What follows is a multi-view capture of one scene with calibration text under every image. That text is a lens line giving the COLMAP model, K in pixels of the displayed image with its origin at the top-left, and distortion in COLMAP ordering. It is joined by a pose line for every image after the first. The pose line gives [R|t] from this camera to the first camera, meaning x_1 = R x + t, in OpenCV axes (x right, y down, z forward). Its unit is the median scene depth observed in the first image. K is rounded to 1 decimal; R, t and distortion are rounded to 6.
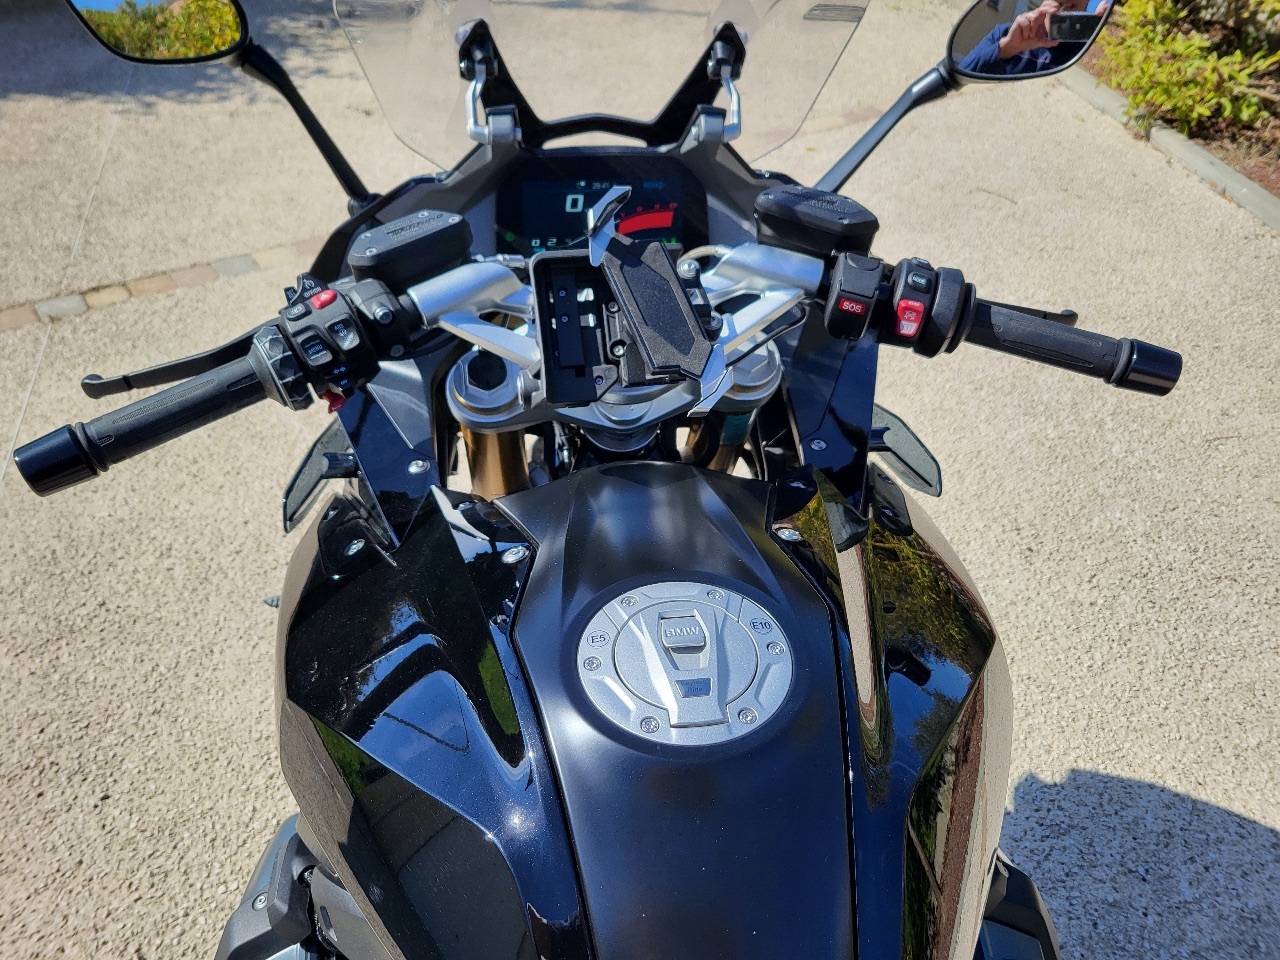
lens RADIAL K [[969.0, 0, 636.7], [0, 969.0, 477.8], [0, 0, 1]] dist [0.035771, -0.002667]
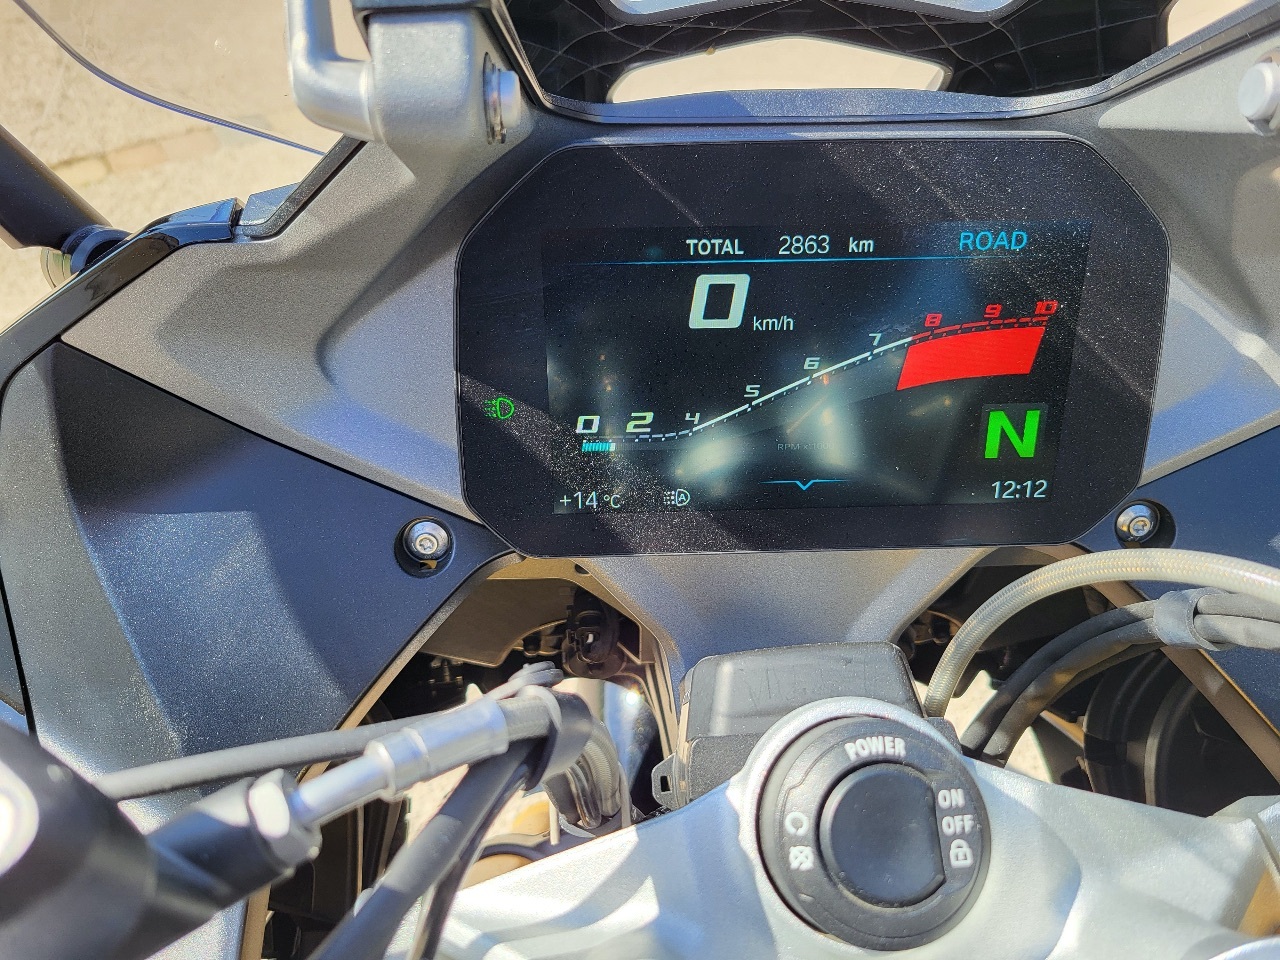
lens RADIAL K [[969.0, 0, 645.0], [0, 969.0, 481.9], [0, 0, 1]] dist [0.035771, -0.002667]
pose [[0.997214, 0.032649, -0.067074, -0.018431], [-0.021045, 0.985745, 0.166925, -0.079132], [0.071568, -0.165049, 0.983685, 0.198413]]
